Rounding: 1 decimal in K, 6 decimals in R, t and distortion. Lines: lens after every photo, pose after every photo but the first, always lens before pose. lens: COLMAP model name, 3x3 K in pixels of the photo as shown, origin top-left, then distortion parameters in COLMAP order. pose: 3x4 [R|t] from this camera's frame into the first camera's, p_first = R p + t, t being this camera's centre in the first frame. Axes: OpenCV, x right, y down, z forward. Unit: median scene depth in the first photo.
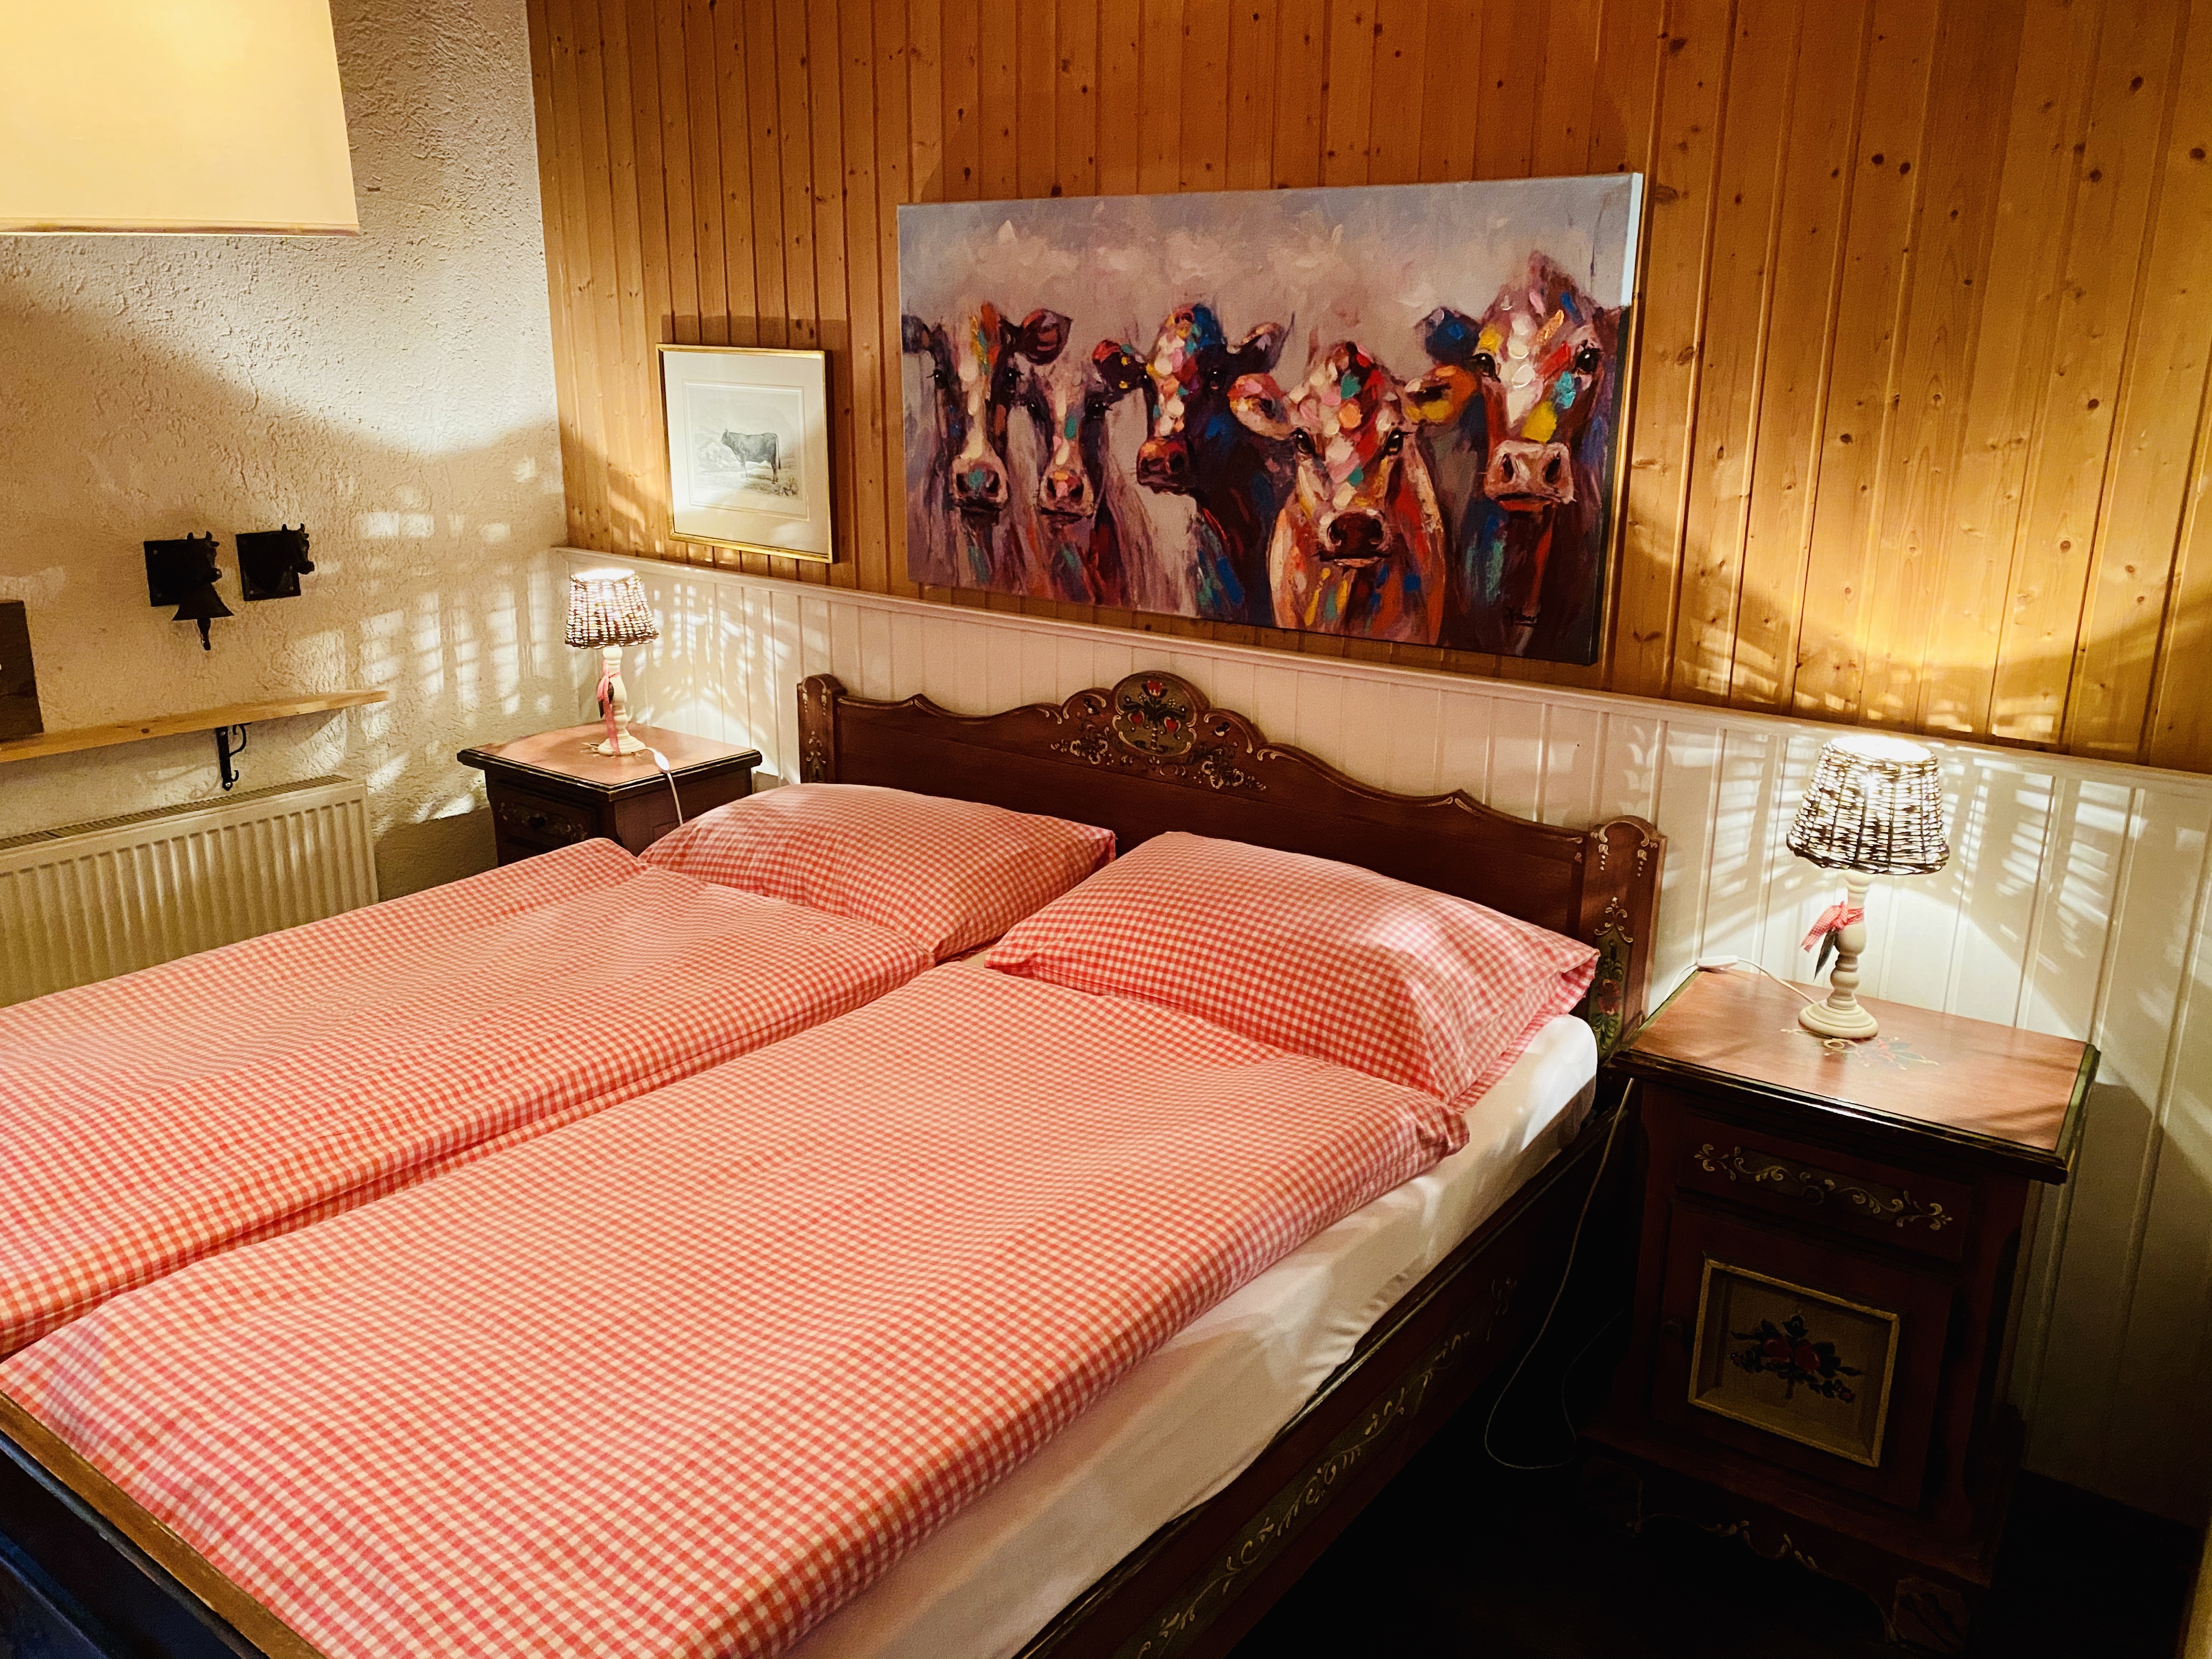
lens RADIAL K [[1660.6, 0, 1111.0], [0, 1660.6, 828.9], [0, 0, 1]] dist [0.008525, -0.011763]
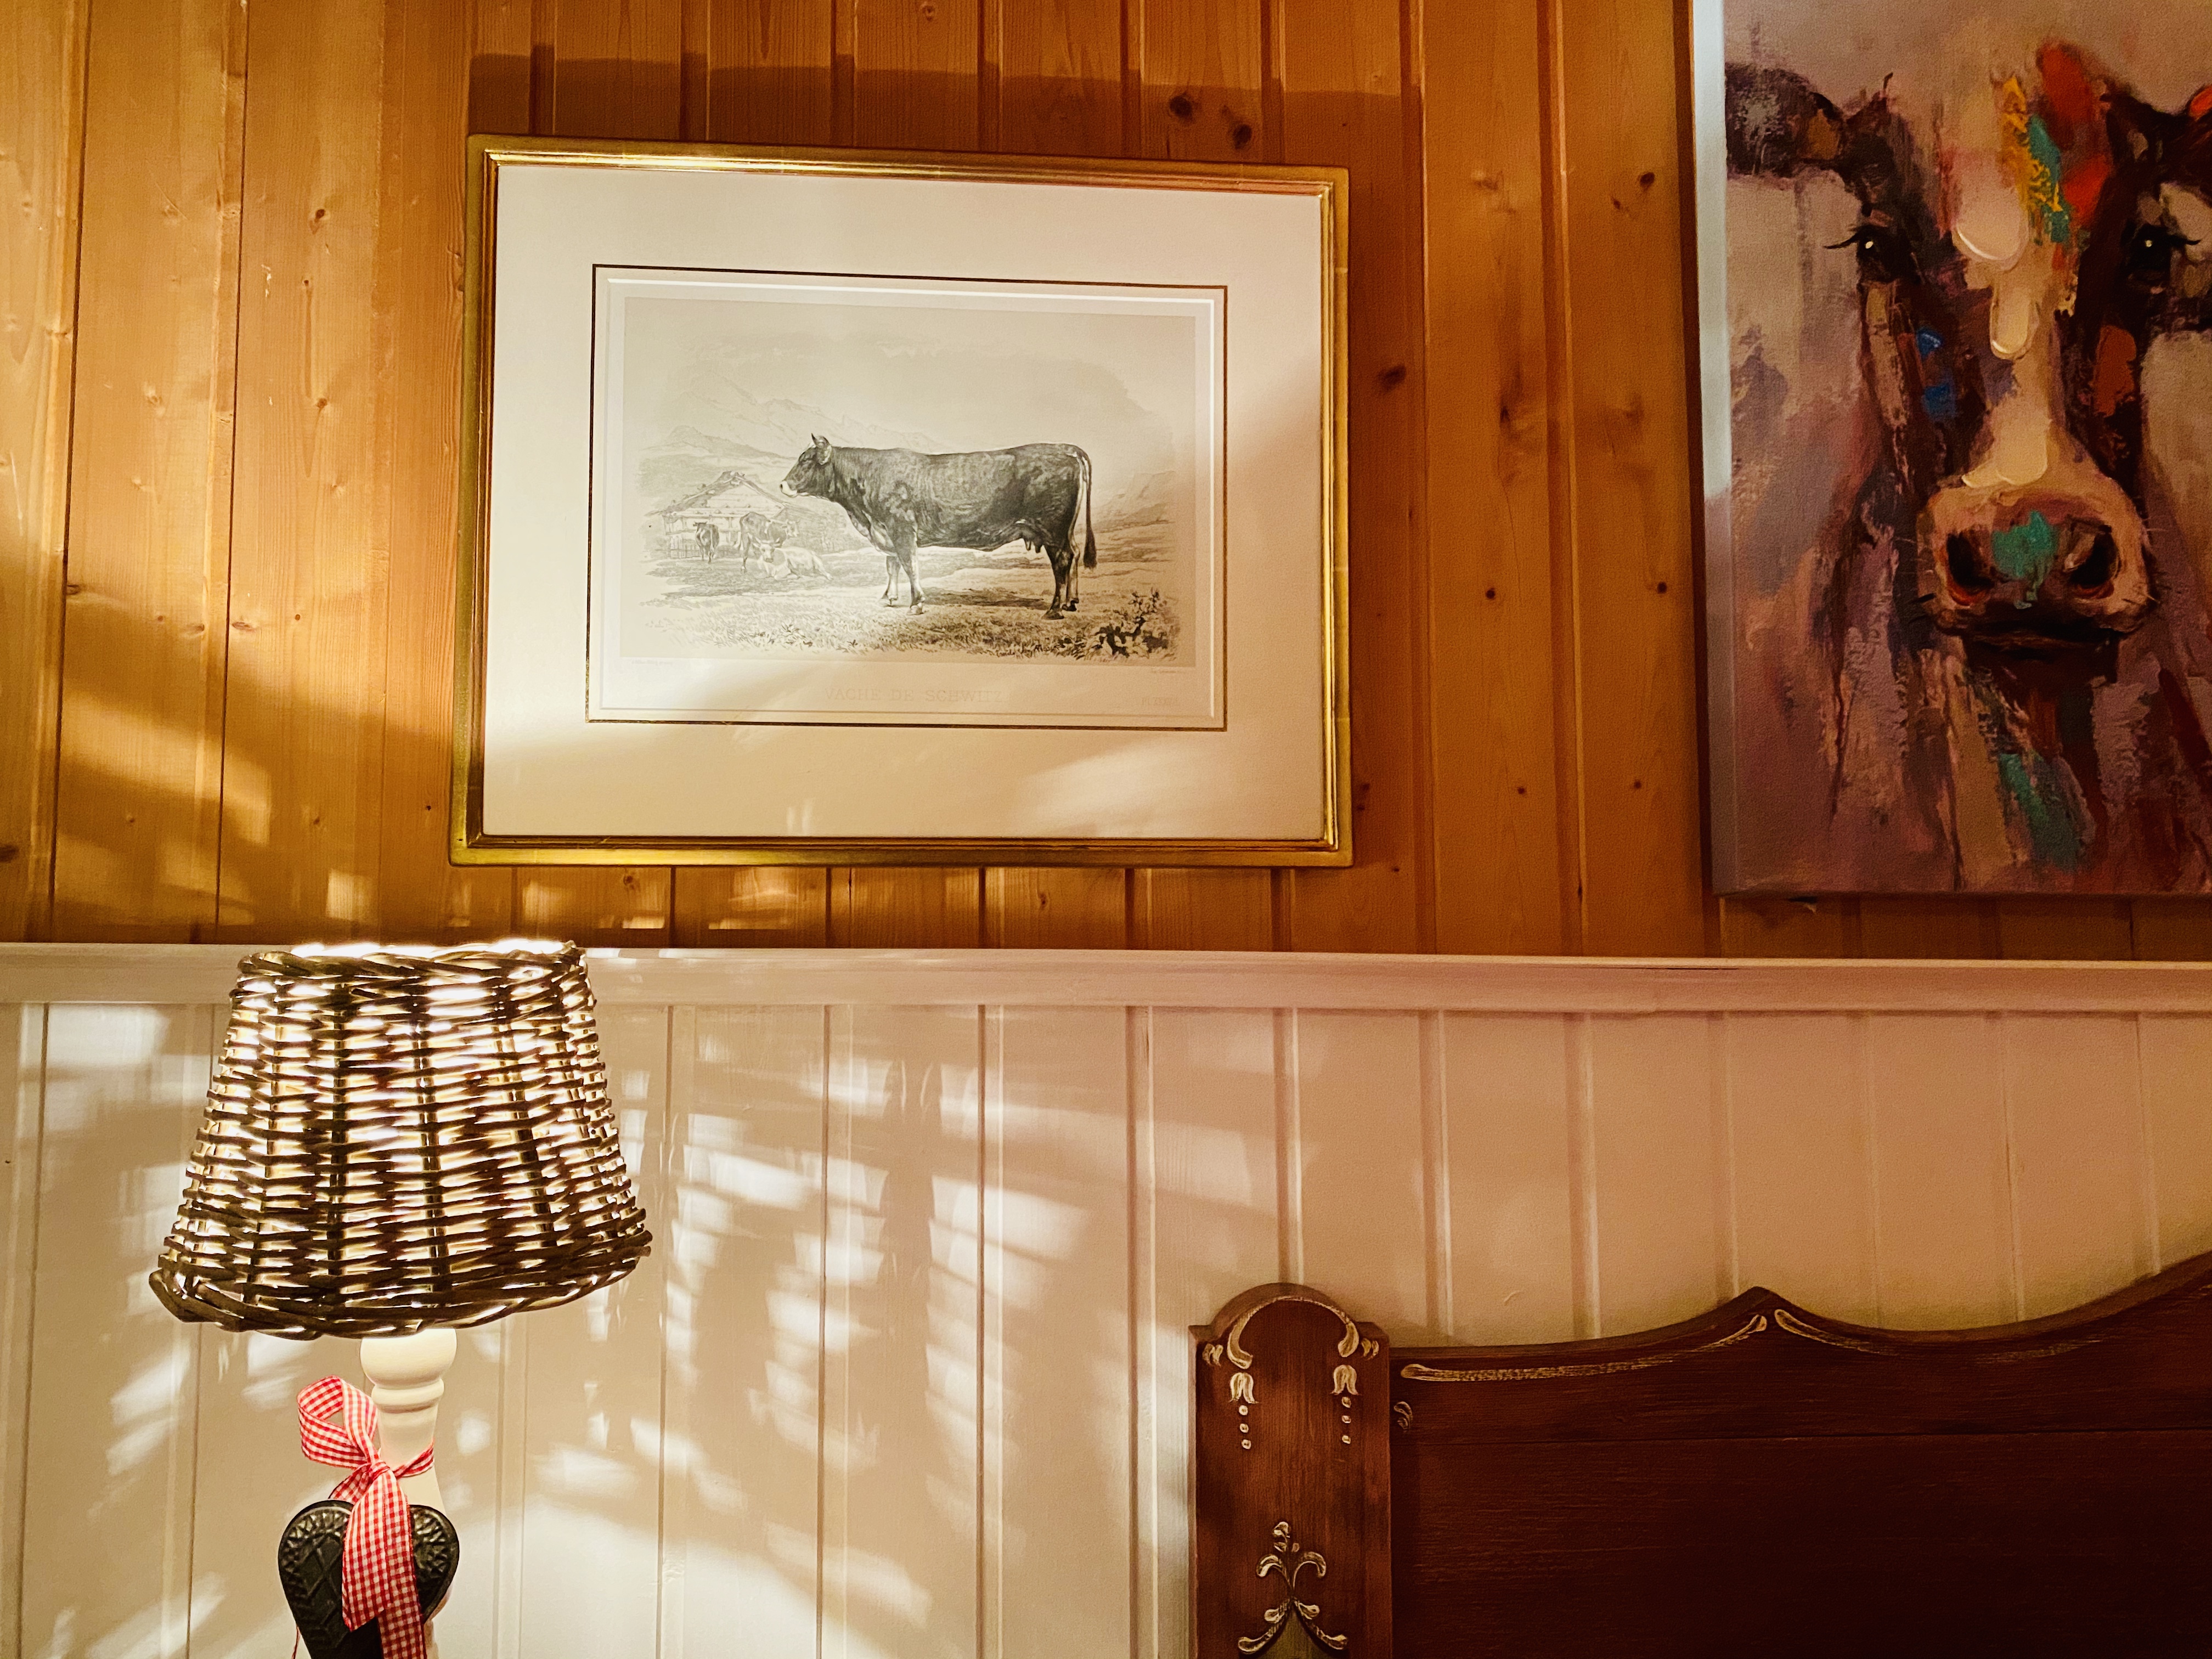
lens RADIAL K [[1660.6, 0, 1104.7], [0, 1660.6, 815.3], [0, 0, 1]] dist [0.008525, -0.011763]
pose [[0.754082, 0.032530, 0.655974, -0.420260], [0.196249, 0.941983, -0.272314, -0.107669], [-0.626774, 0.334081, 0.703949, 0.891584]]
